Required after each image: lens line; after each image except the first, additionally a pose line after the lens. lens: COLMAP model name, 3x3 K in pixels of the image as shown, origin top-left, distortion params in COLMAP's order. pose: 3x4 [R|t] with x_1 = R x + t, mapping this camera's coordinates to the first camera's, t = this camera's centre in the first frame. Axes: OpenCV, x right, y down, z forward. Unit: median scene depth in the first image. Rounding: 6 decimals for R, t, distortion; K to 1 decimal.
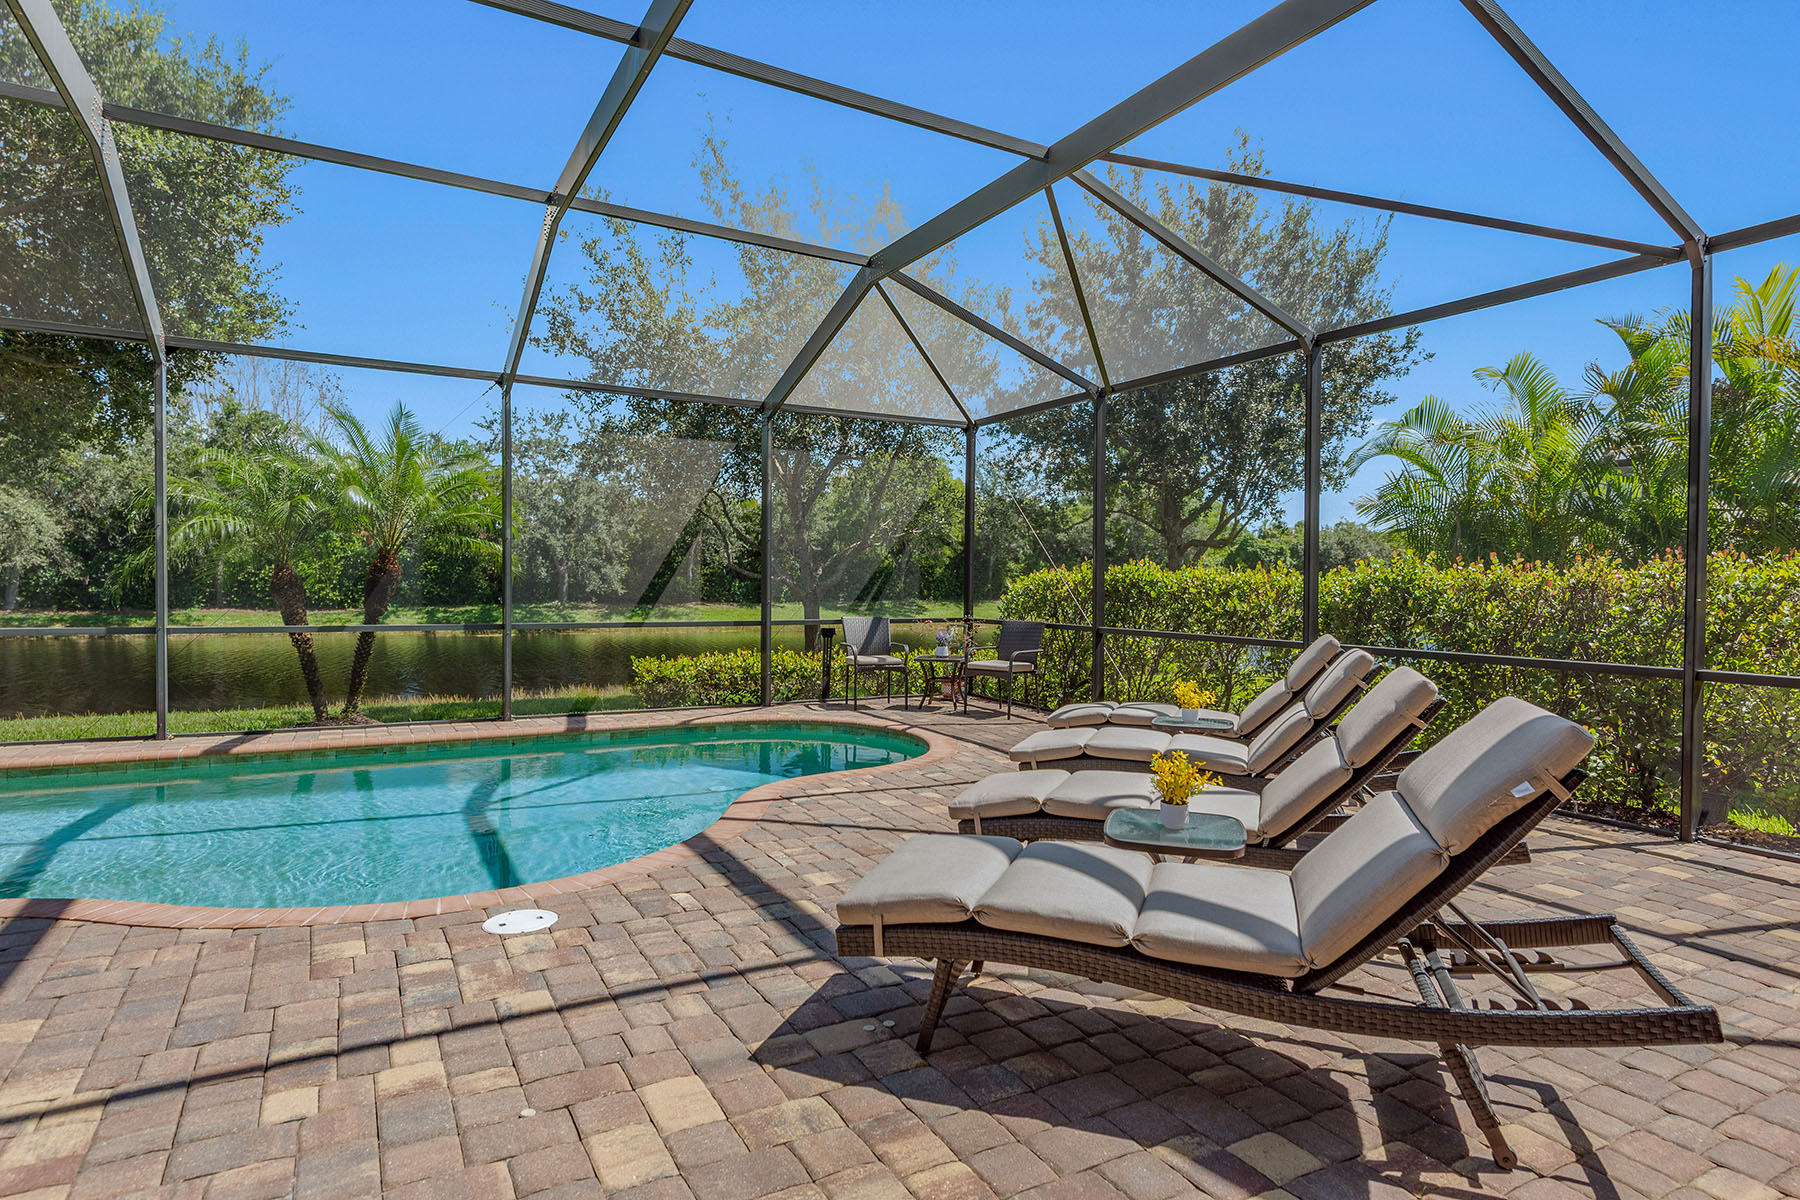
lens RADIAL K [[1001.8, 0, 898.5], [0, 1001.8, 592.6], [0, 0, 1]] dist [0.024168, -0.010367]
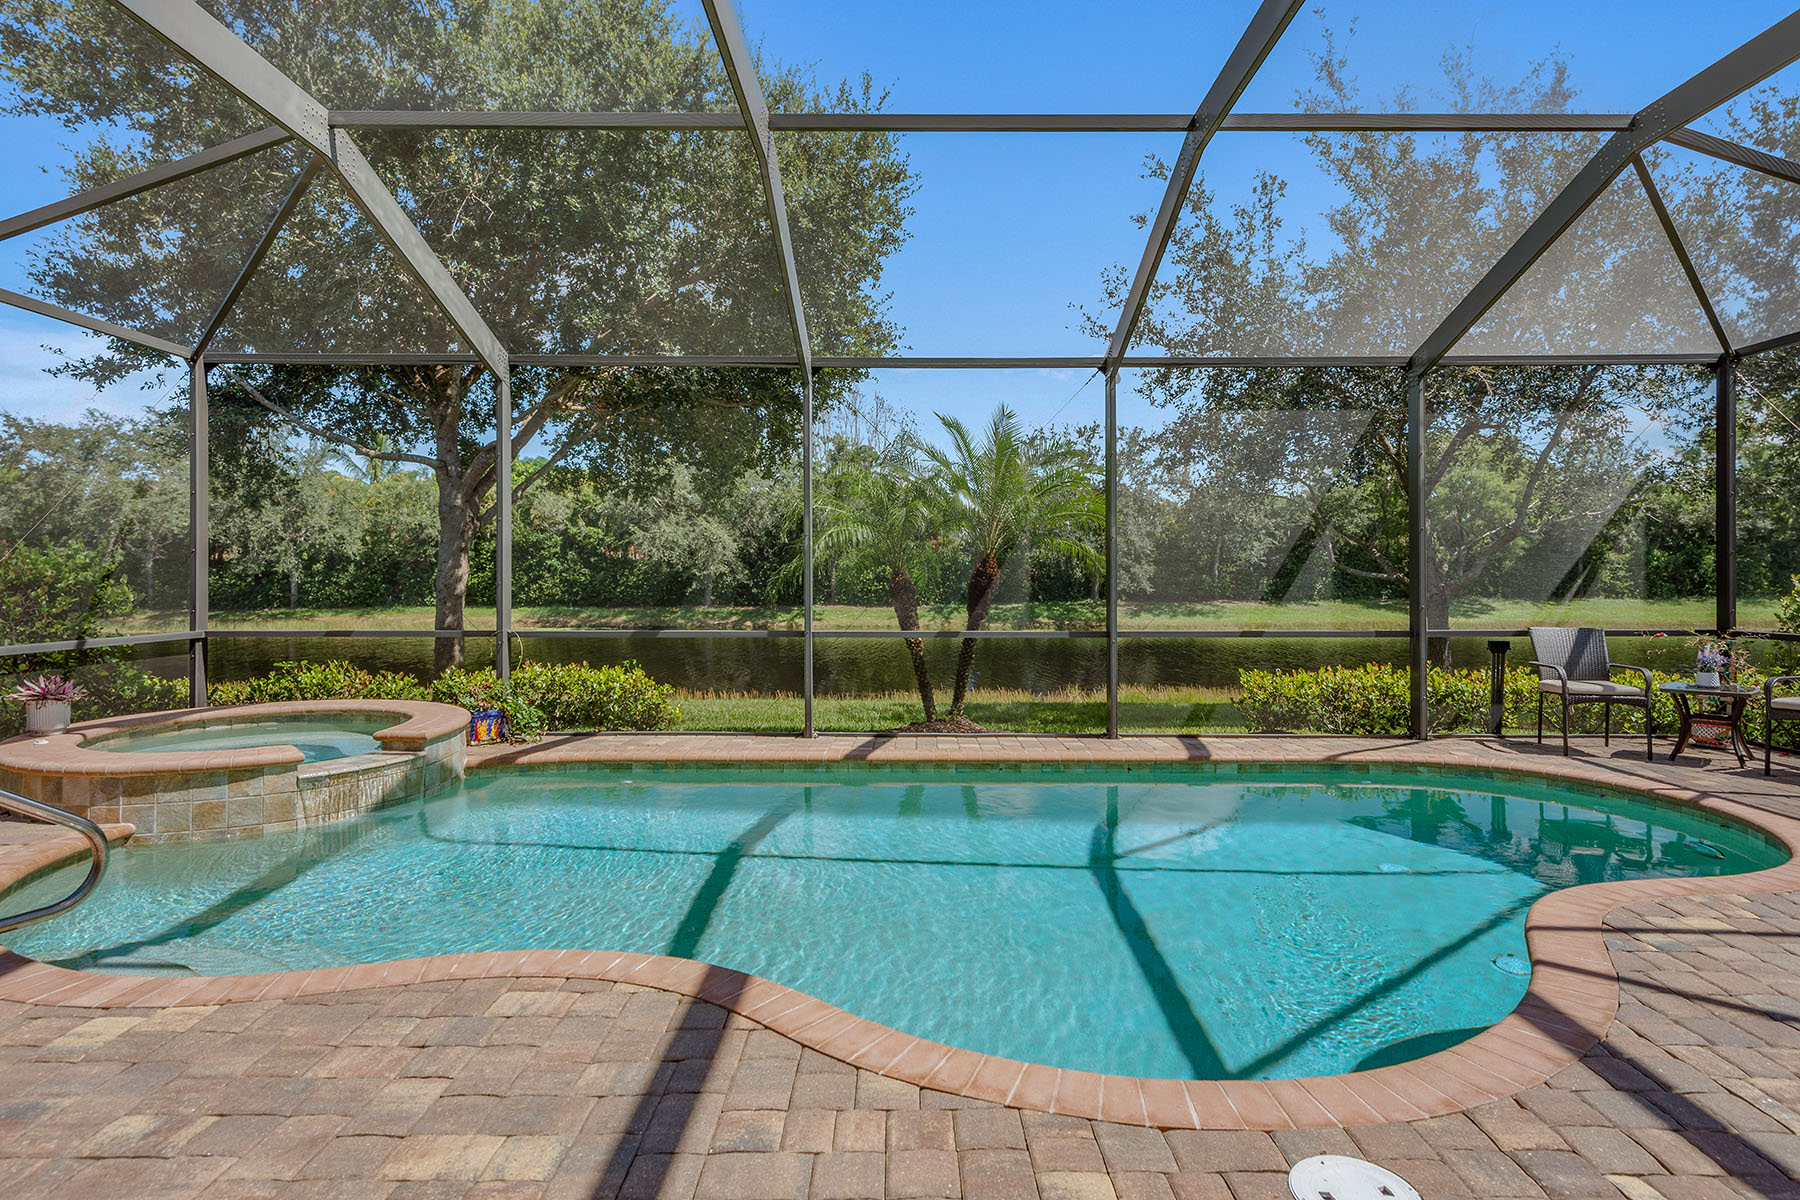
lens RADIAL K [[930.2, 0, 897.9], [0, 930.2, 573.7], [0, 0, 1]] dist [0.015272, -0.000836]
pose [[0.868327, -0.013544, -0.495807, -0.118992], [0.004928, 0.999813, -0.018681, -0.005494], [0.495967, 0.013778, 0.868232, 0.145633]]
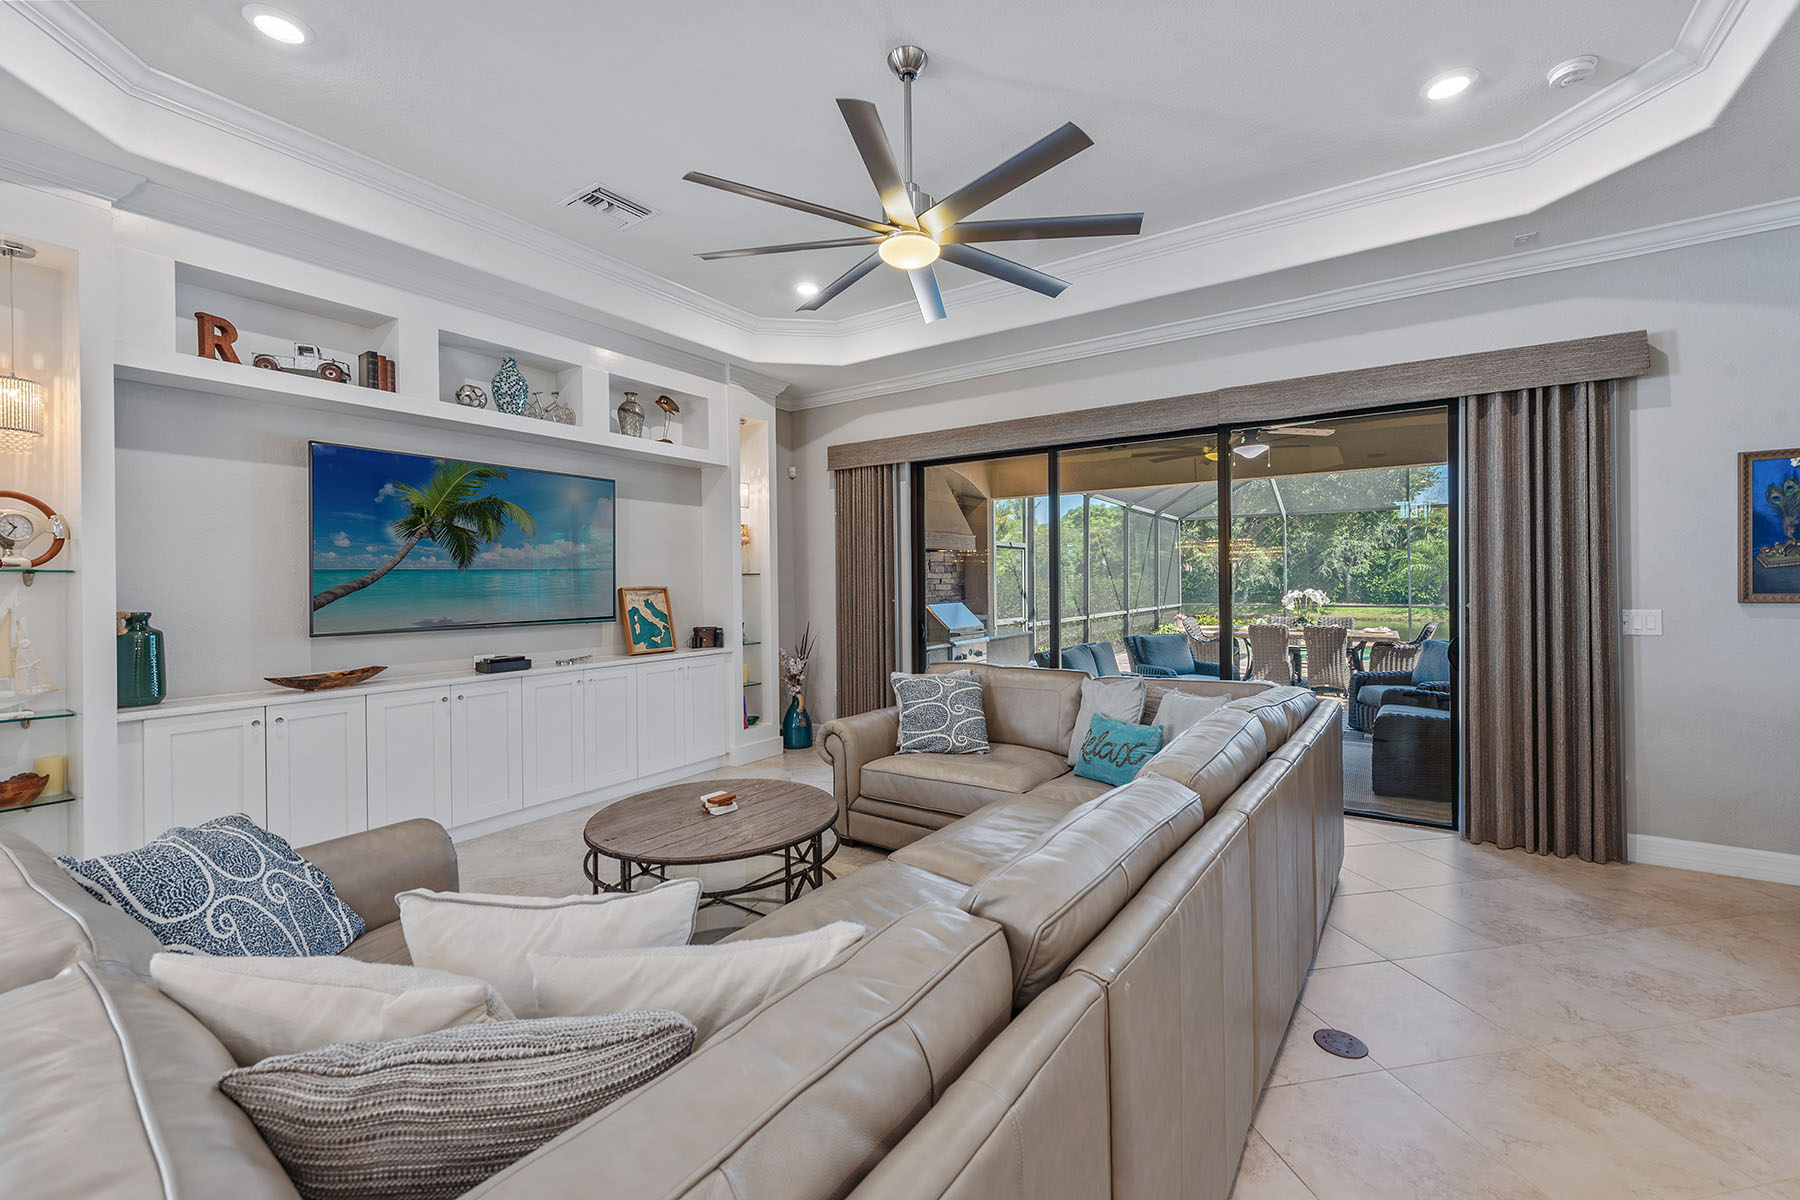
lens RADIAL K [[738.3, 0, 908.0], [0, 738.3, 586.7], [0, 0, 1]] dist [0.001478, -0.000150]
pose [[0.459122, -0.013699, -0.888268, 0.370254], [0.005989, 0.999906, -0.012325, -0.002794], [0.888353, 0.000339, 0.459161, -0.935251]]
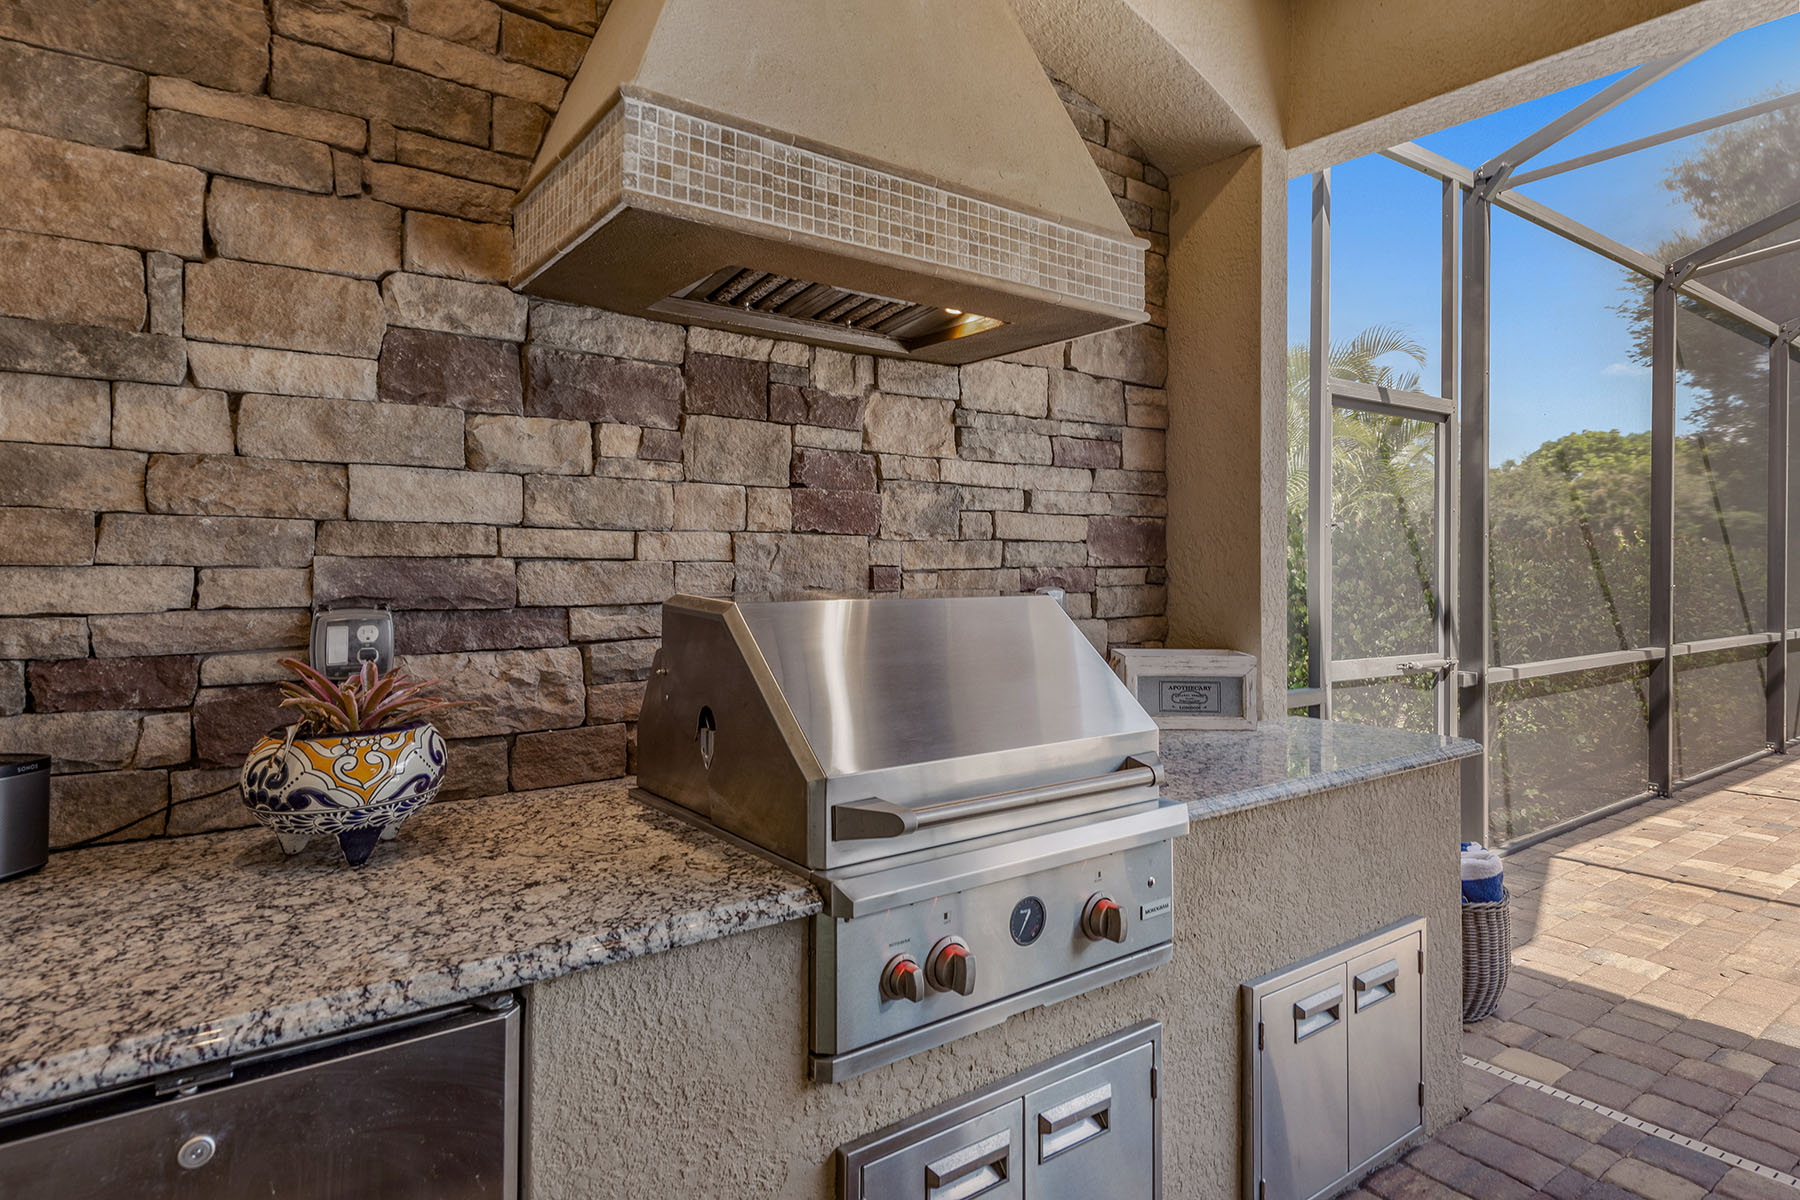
lens RADIAL K [[1014.2, 0, 896.0], [0, 1014.2, 561.6], [0, 0, 1]] dist [0.029195, -0.024385]
pose [[0.132006, -0.017445, -0.991095, -0.090274], [-0.013990, 0.999713, -0.019460, 0.002508], [0.991150, 0.016435, 0.131724, -0.592921]]
